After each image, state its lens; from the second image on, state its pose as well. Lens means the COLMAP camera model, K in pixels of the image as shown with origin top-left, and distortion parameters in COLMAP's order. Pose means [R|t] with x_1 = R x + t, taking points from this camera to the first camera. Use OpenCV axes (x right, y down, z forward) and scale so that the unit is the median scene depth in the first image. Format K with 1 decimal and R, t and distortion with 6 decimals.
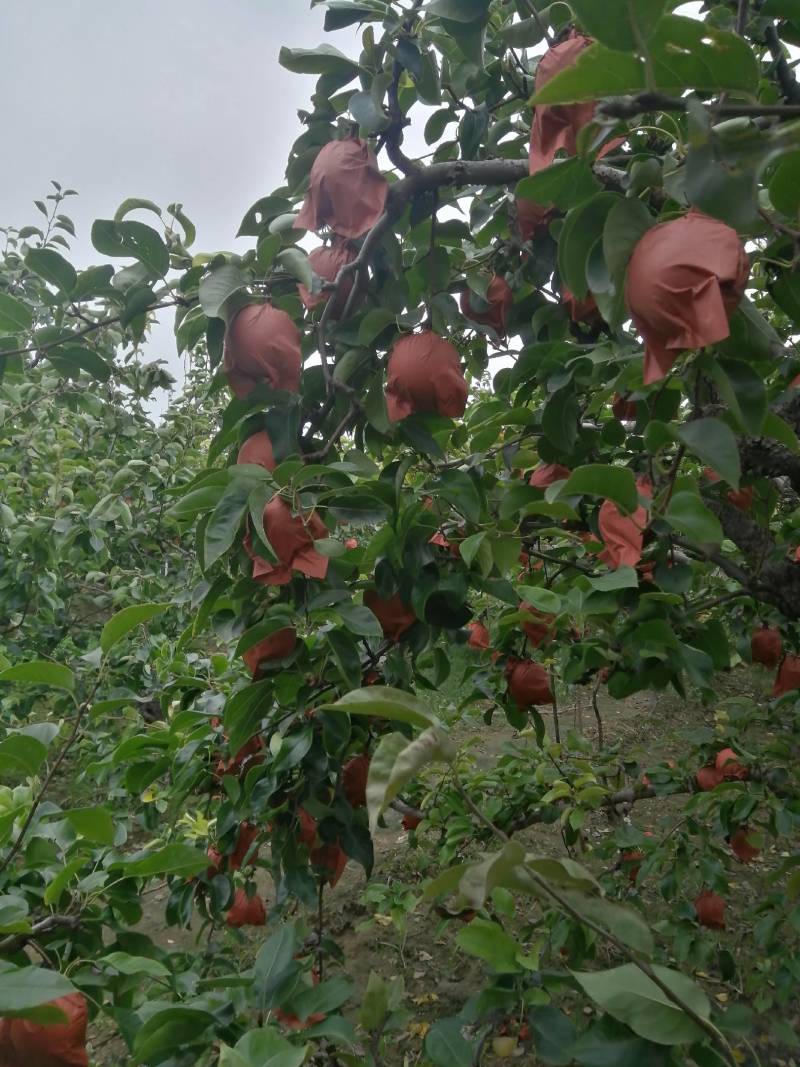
lens RADIAL K [[816.6, 0, 400.0], [0, 816.6, 533.5], [0, 0, 1]] dist [0.054906, -0.069213]
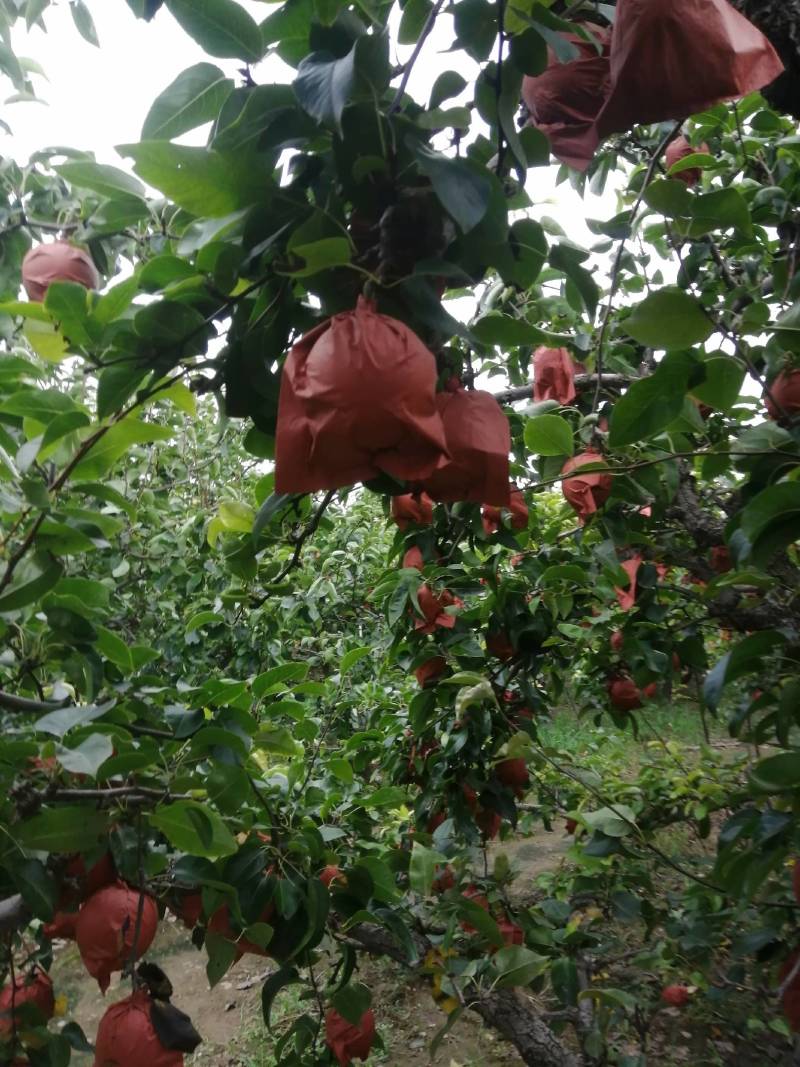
lens RADIAL K [[857.5, 0, 401.1], [0, 857.5, 487.9], [0, 0, 1]] dist [0.057016, -0.094162]
pose [[0.972117, -0.104836, -0.209755, 0.131087], [0.080694, 0.989424, -0.120536, -0.018008], [0.220174, 0.100249, 0.970296, -0.527863]]
